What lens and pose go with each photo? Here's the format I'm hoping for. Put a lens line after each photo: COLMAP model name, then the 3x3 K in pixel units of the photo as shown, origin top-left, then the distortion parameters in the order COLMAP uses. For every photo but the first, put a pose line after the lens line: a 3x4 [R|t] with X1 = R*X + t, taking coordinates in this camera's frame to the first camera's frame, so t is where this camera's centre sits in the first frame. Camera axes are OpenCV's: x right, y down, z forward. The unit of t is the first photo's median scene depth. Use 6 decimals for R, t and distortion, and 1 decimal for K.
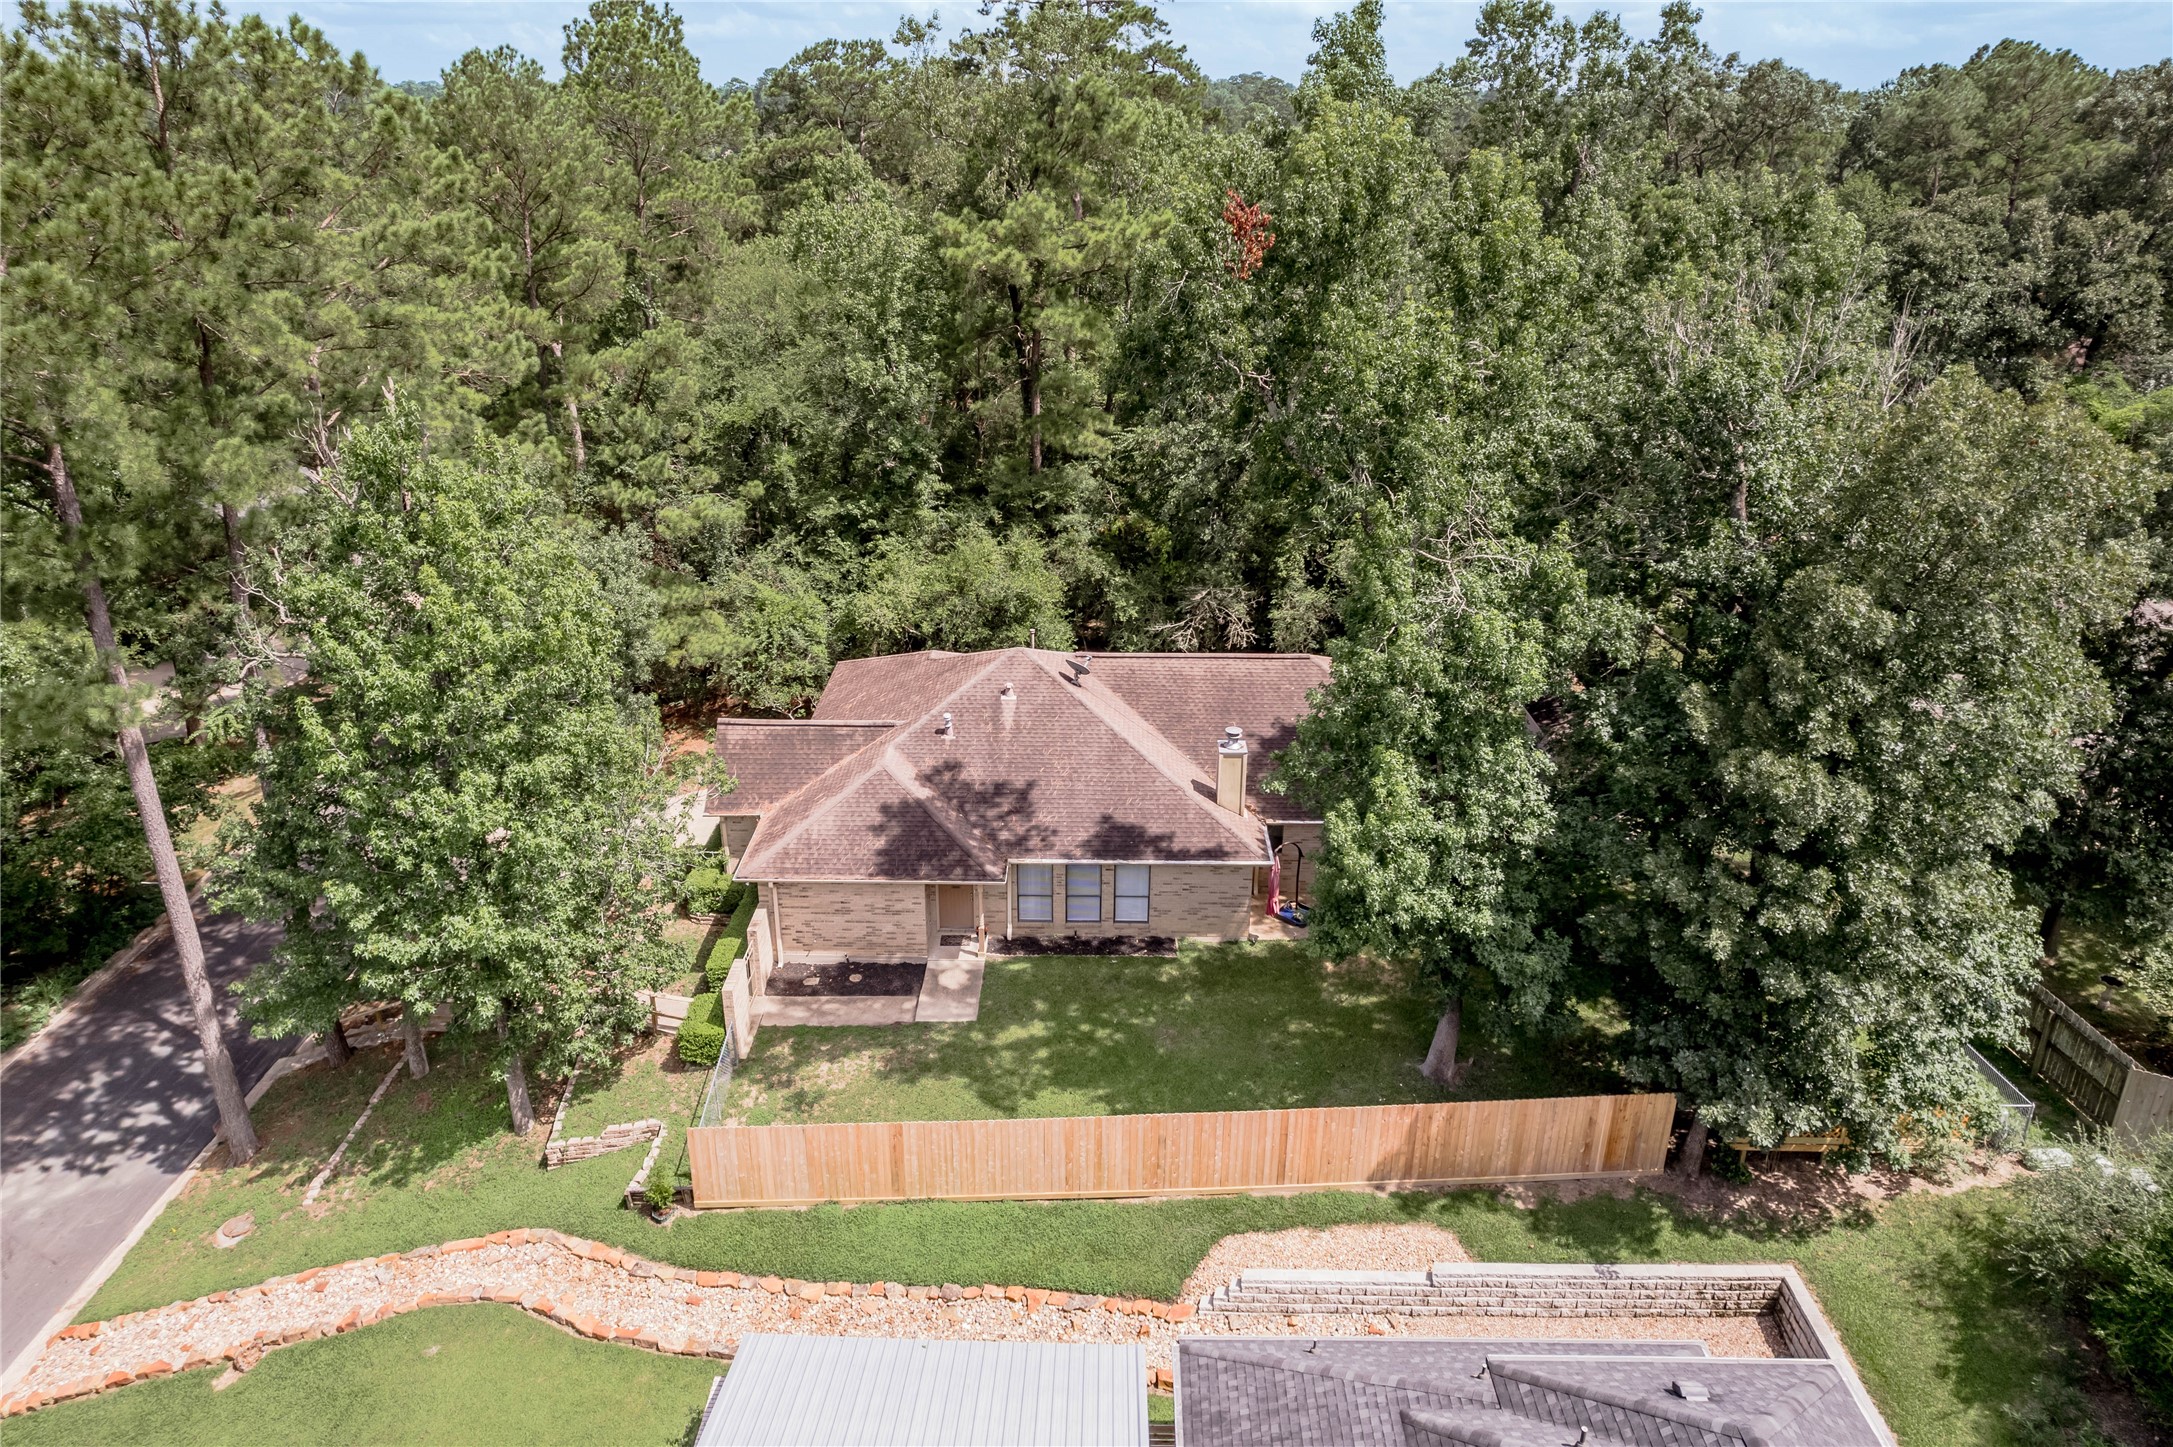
lens RADIAL K [[1415.3, 0, 1084.6], [0, 1415.3, 643.7], [0, 0, 1]] dist [-0.085658, 0.077449]
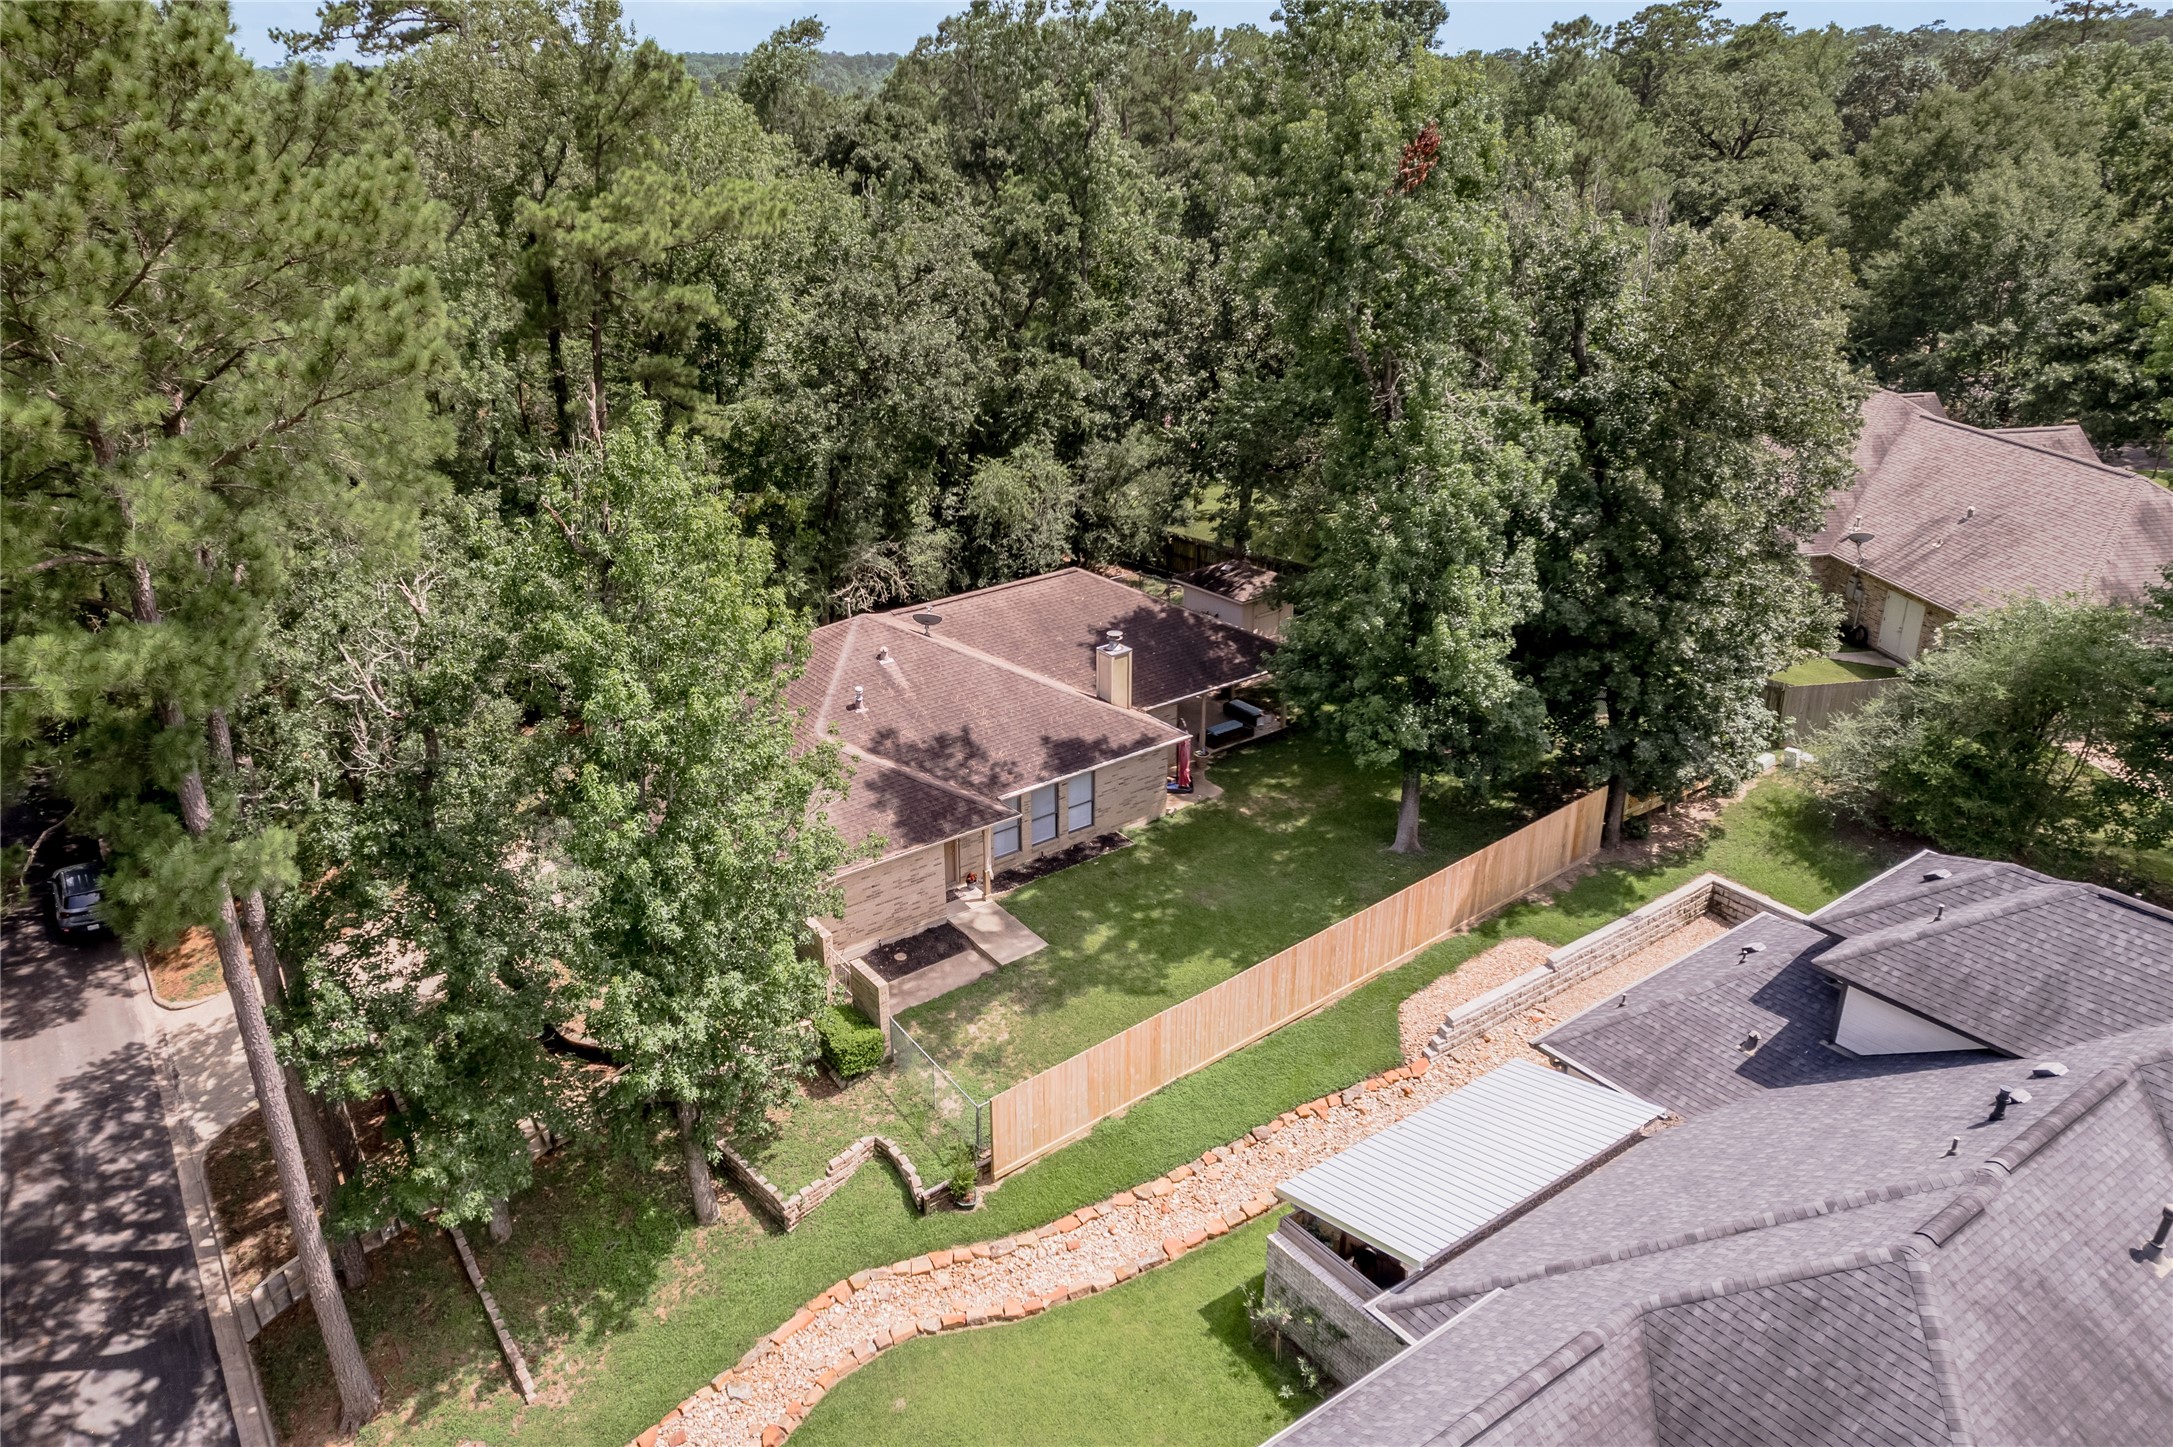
lens RADIAL K [[1473.7, 0, 948.9], [0, 1473.7, 721.3], [0, 0, 1]] dist [-0.074237, 0.087068]
pose [[0.825094, -0.246955, 0.508166, -0.675213], [0.227462, 0.968499, 0.101341, -0.019605], [-0.517185, 0.031973, 0.855276, 0.107681]]
